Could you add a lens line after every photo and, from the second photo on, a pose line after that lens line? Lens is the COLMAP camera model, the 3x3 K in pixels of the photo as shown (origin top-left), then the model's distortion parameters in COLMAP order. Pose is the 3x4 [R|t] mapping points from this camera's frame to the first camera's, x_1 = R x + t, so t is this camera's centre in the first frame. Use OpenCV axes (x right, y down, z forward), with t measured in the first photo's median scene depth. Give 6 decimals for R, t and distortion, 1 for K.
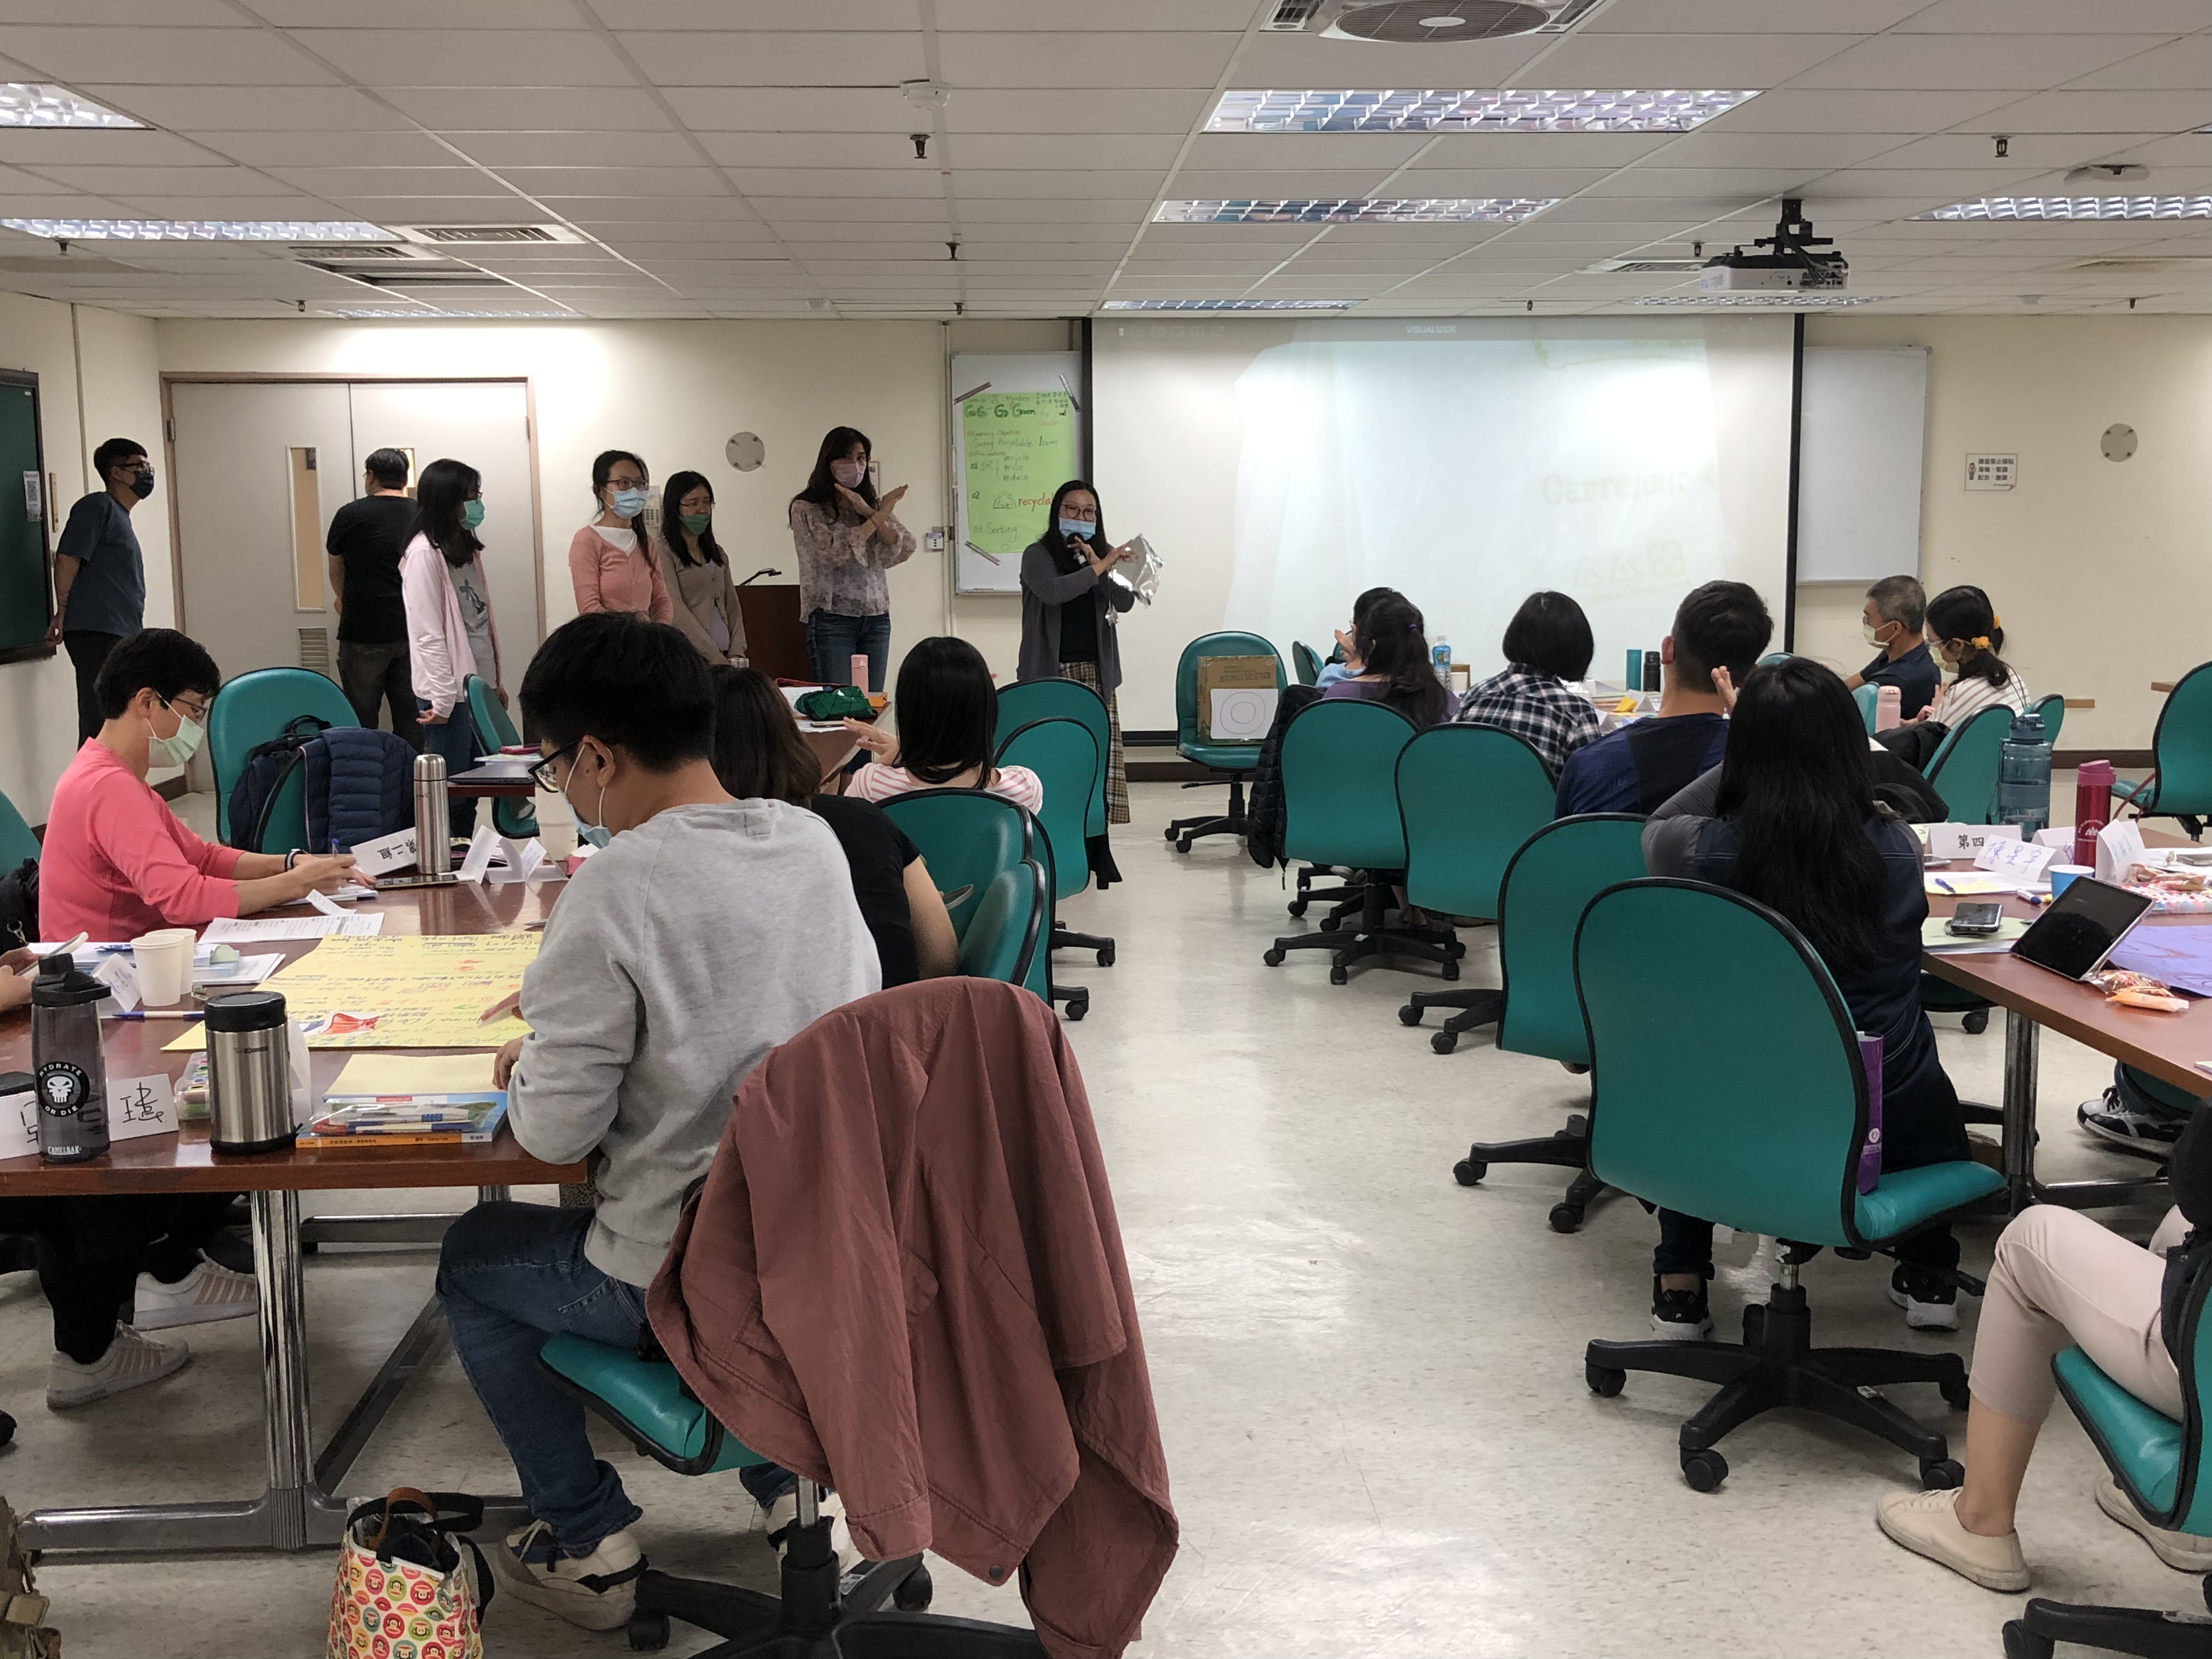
lens RADIAL K [[2348.2, 0, 1118.6], [0, 2348.2, 817.9], [0, 0, 1]] dist [0.163133, -0.532866]
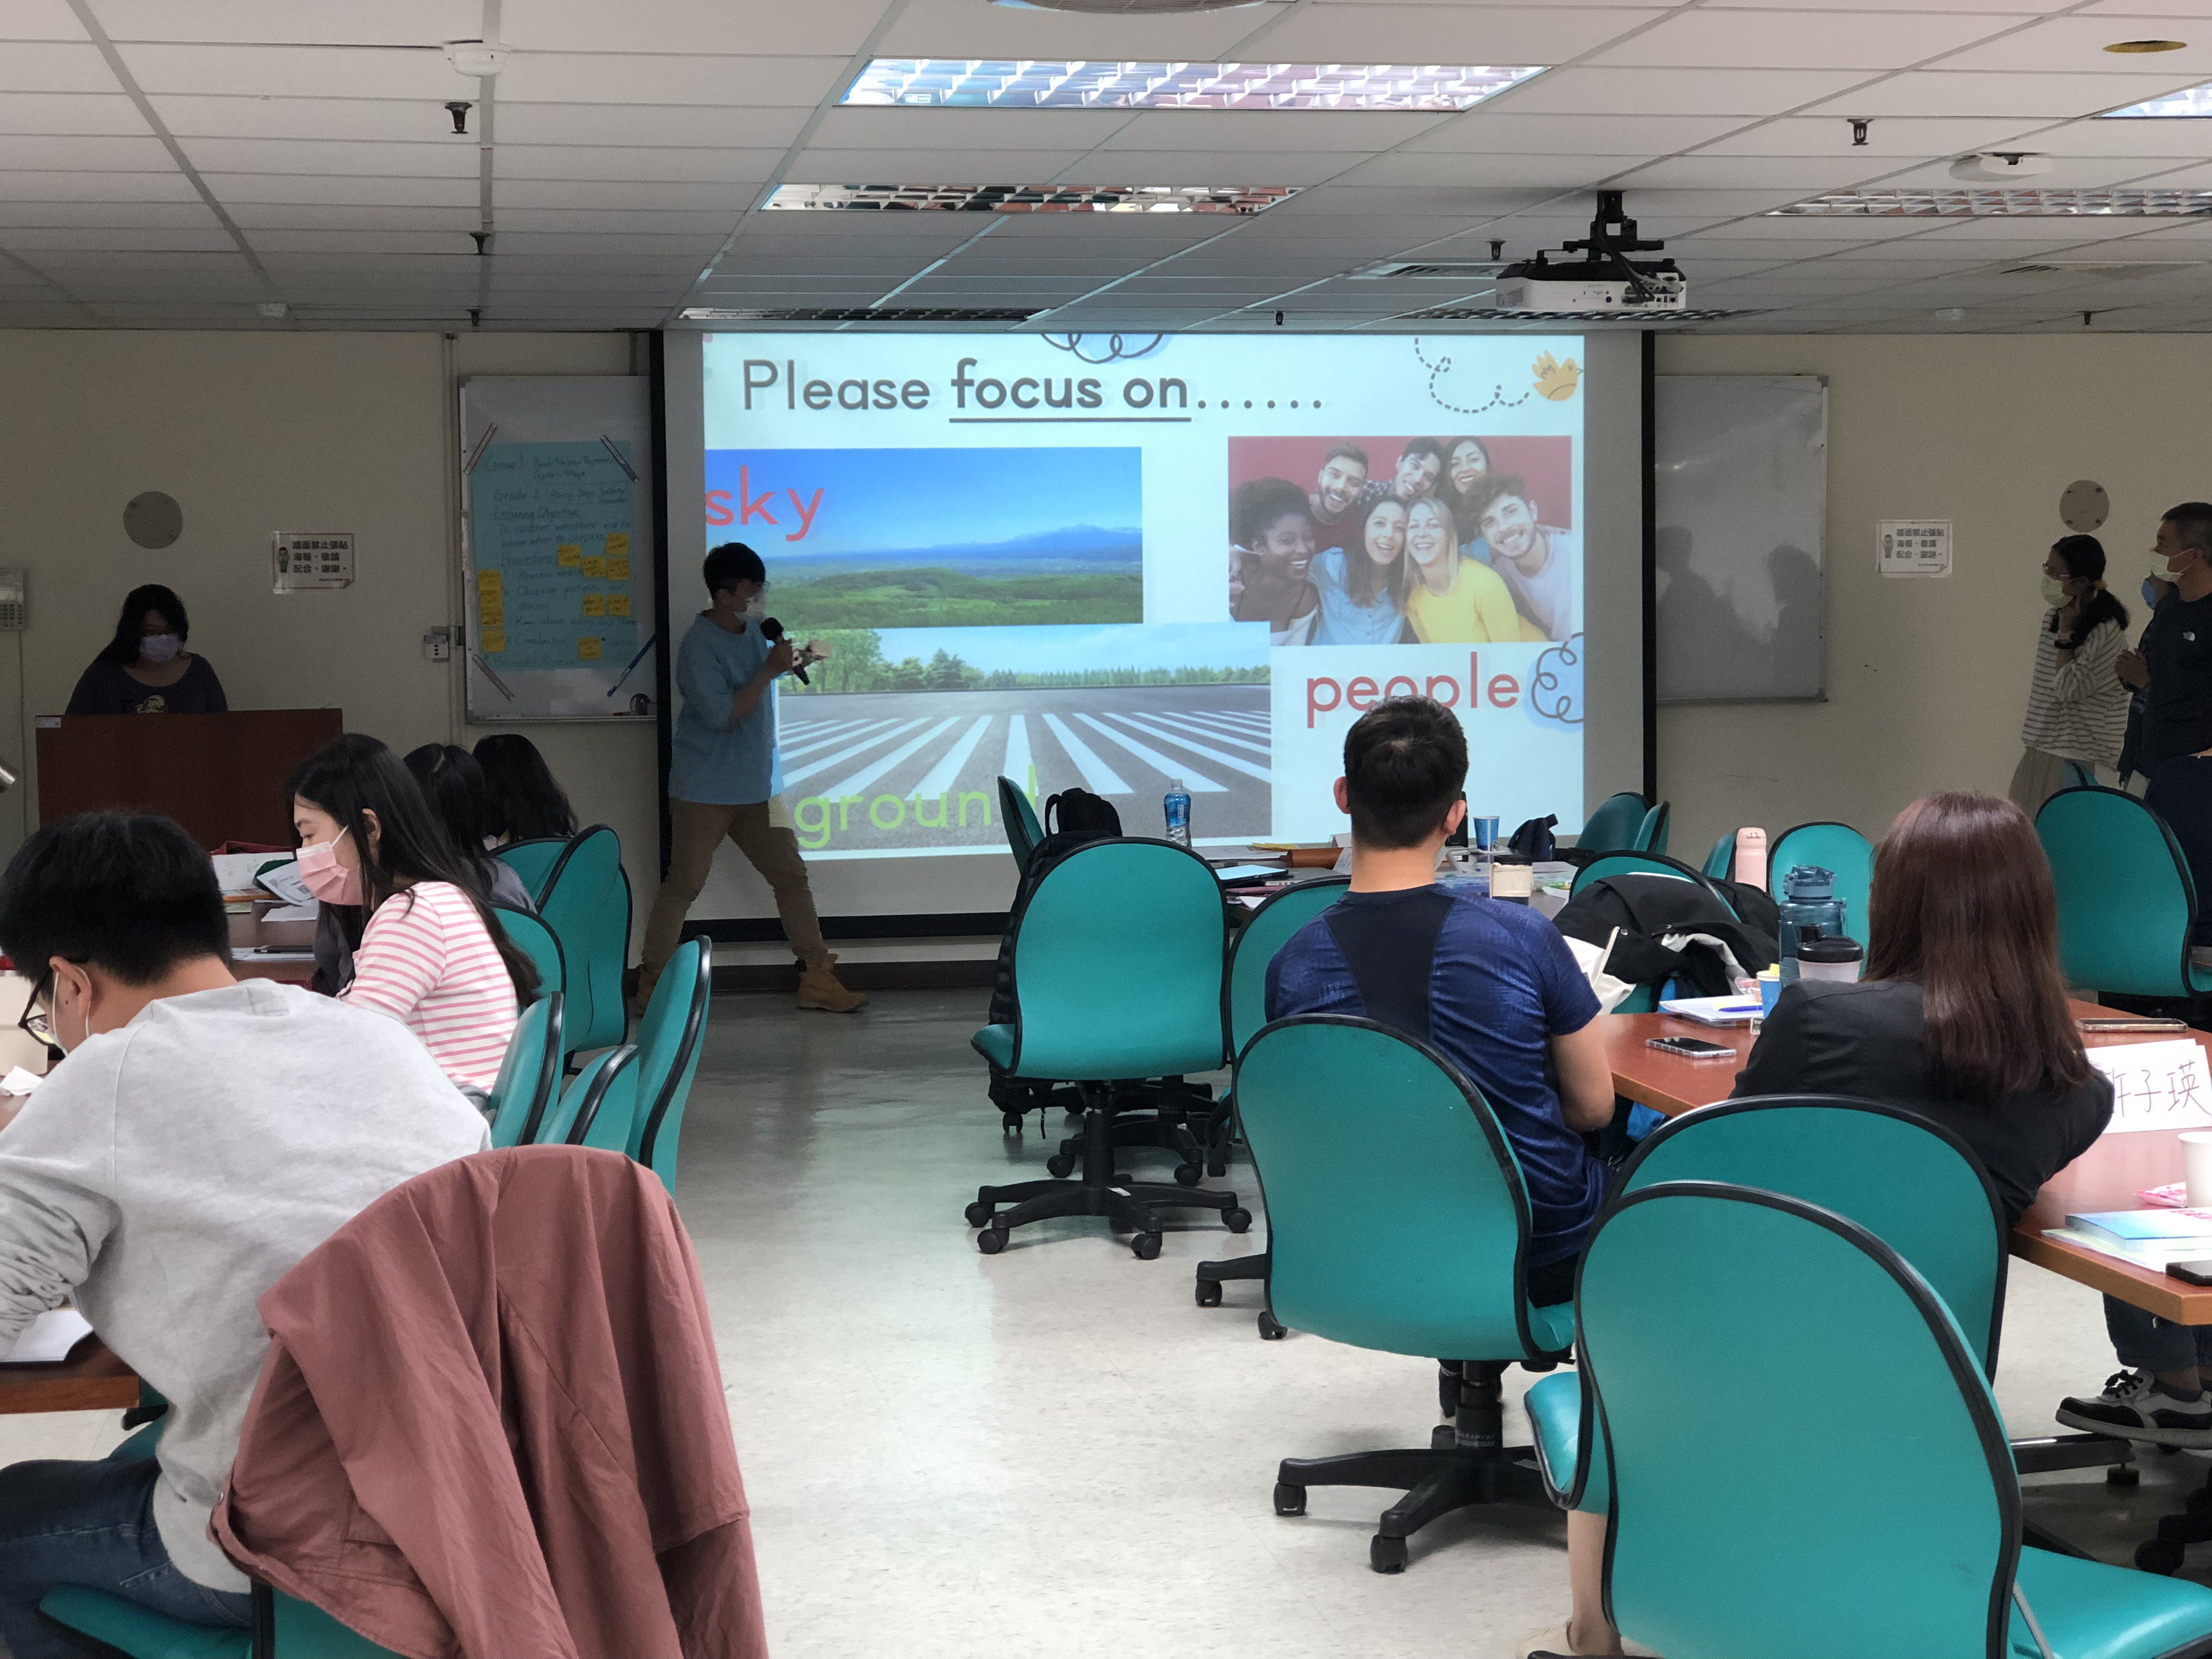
lens RADIAL K [[3649.1, 0, 1106.0], [0, 3649.1, 829.5], [0, 0, 1]] dist [0.021482, 0.260683]
pose [[0.993148, -0.012965, 0.116139, -0.021098], [0.020887, 0.997517, -0.067256, 0.026514], [-0.114979, 0.069221, 0.990953, -0.178548]]
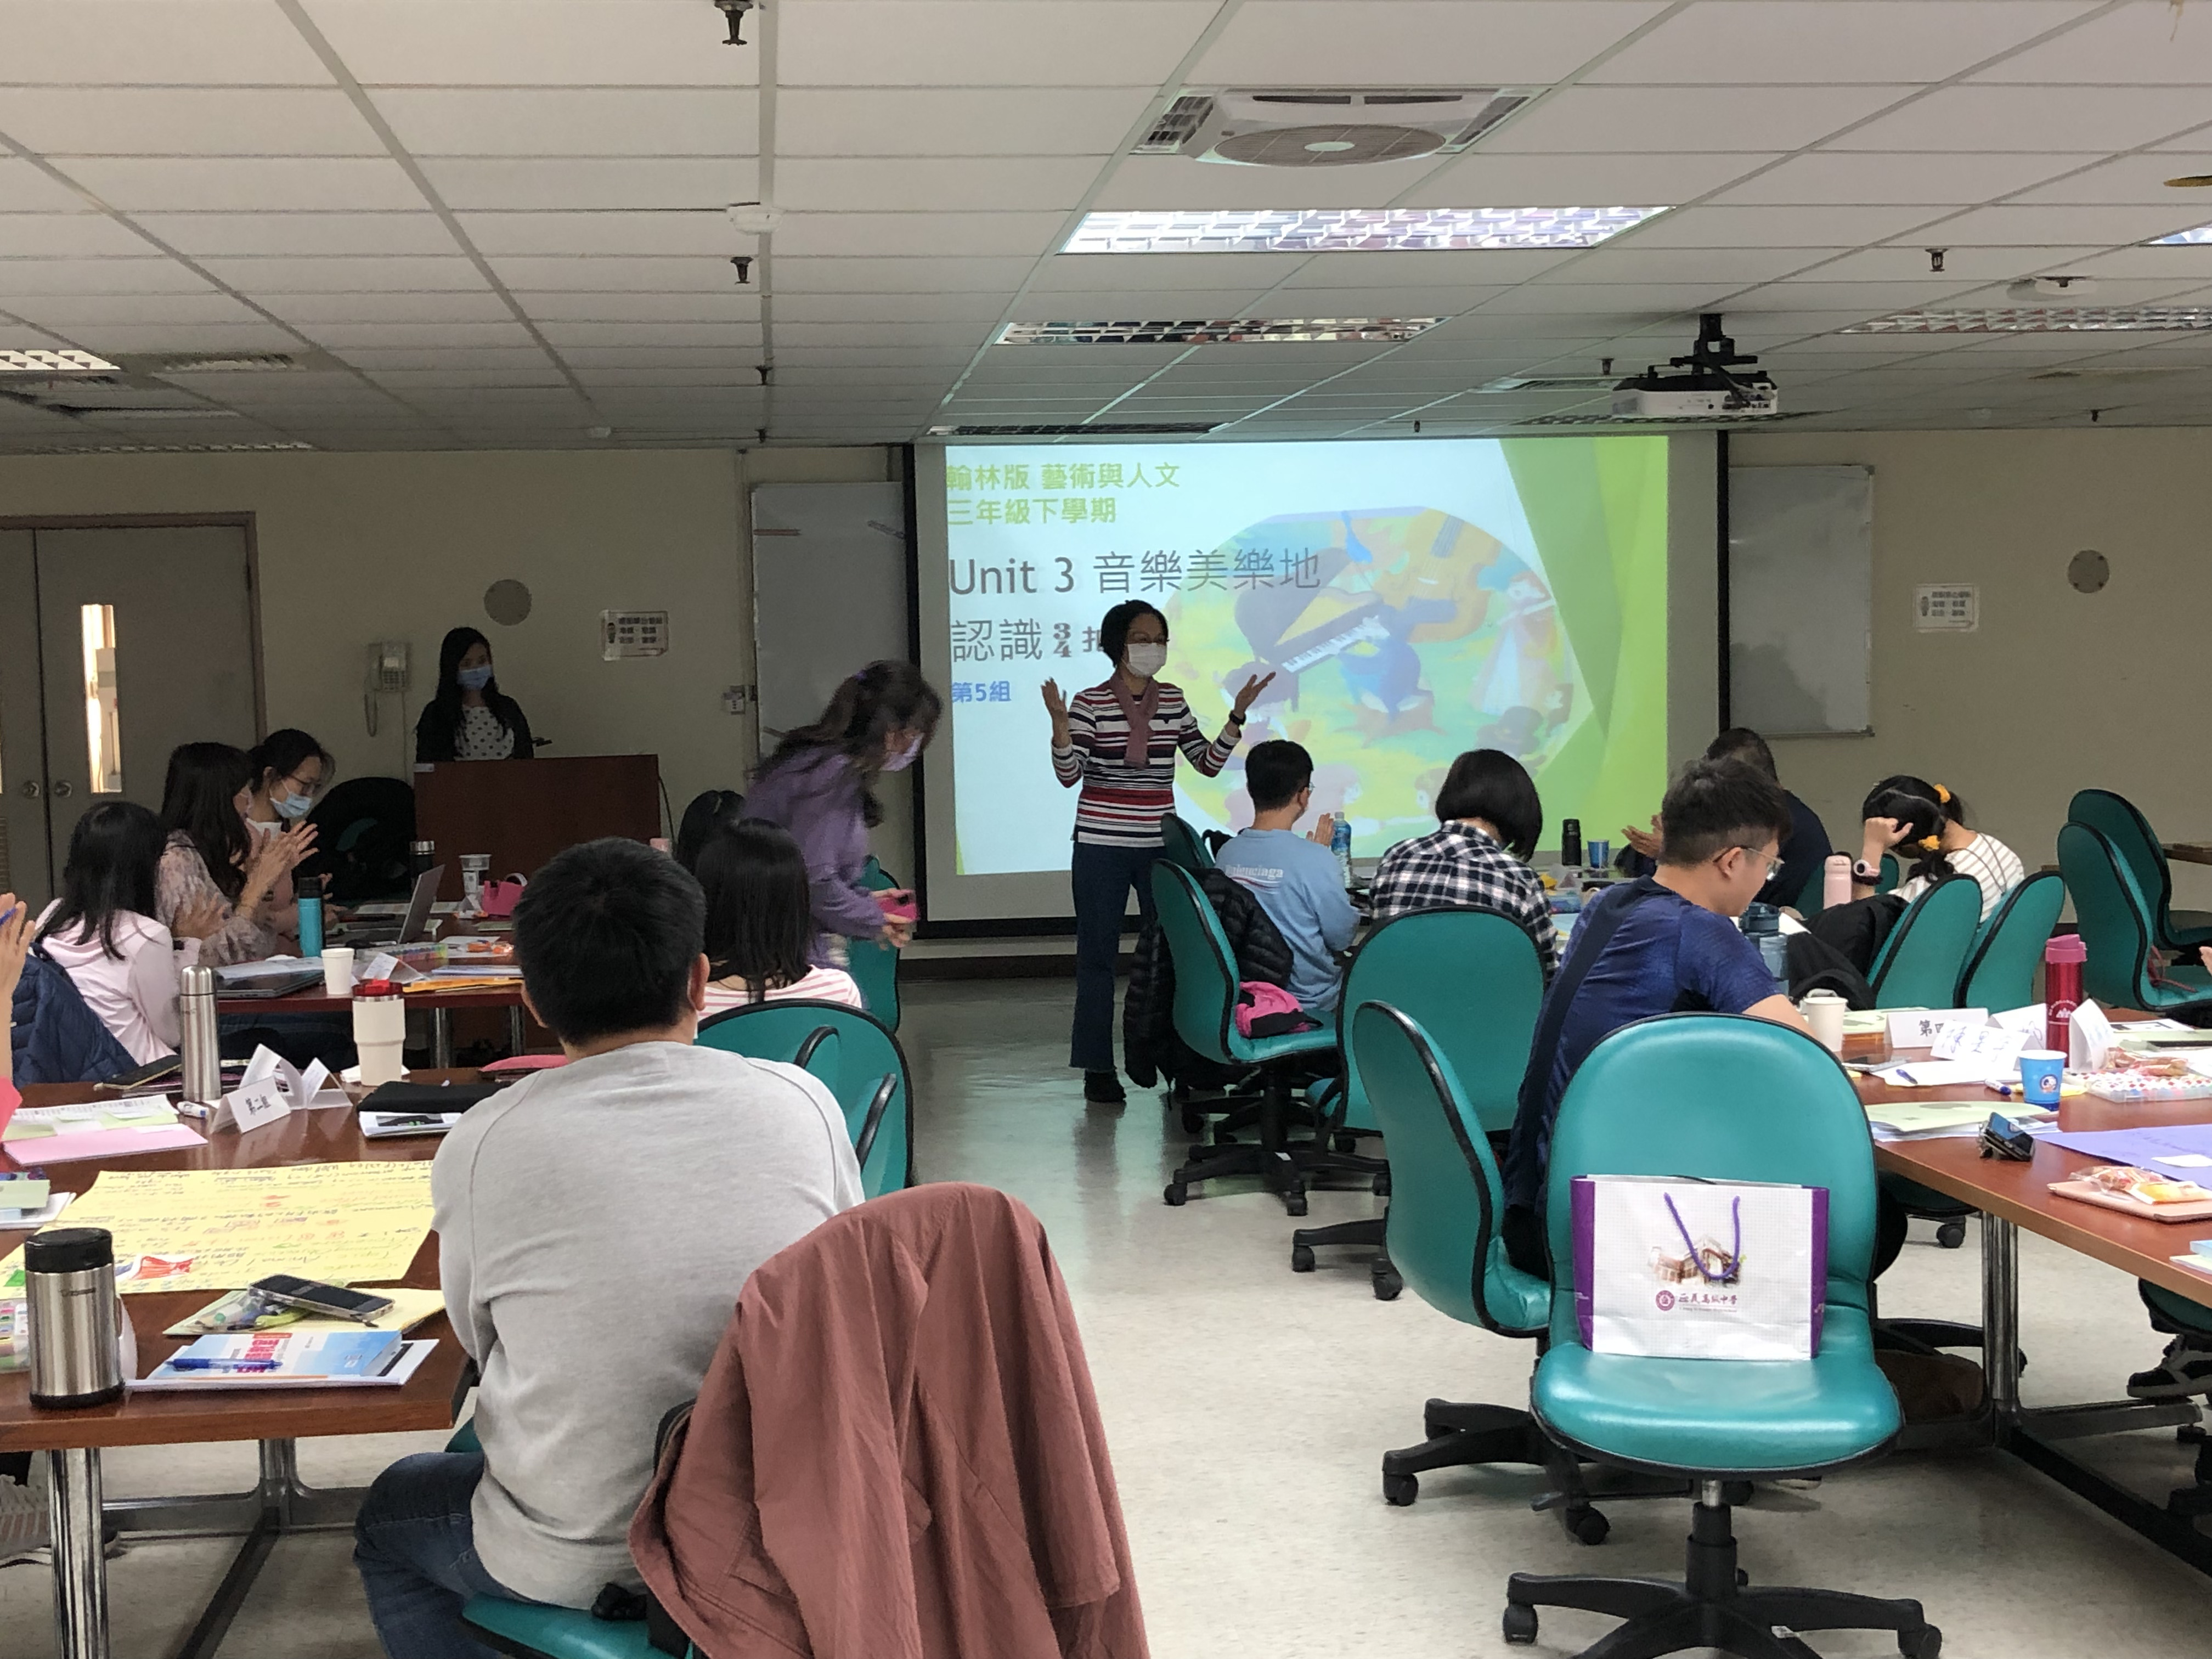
lens RADIAL K [[2837.2, 0, 1074.9], [0, 2837.2, 837.0], [0, 0, 1]] dist [0.206419, -0.902336]
pose [[0.998518, -0.018200, 0.051285, -0.020927], [0.021530, 0.997643, -0.065146, 0.001867], [-0.049978, 0.066154, 0.996557, -0.072526]]
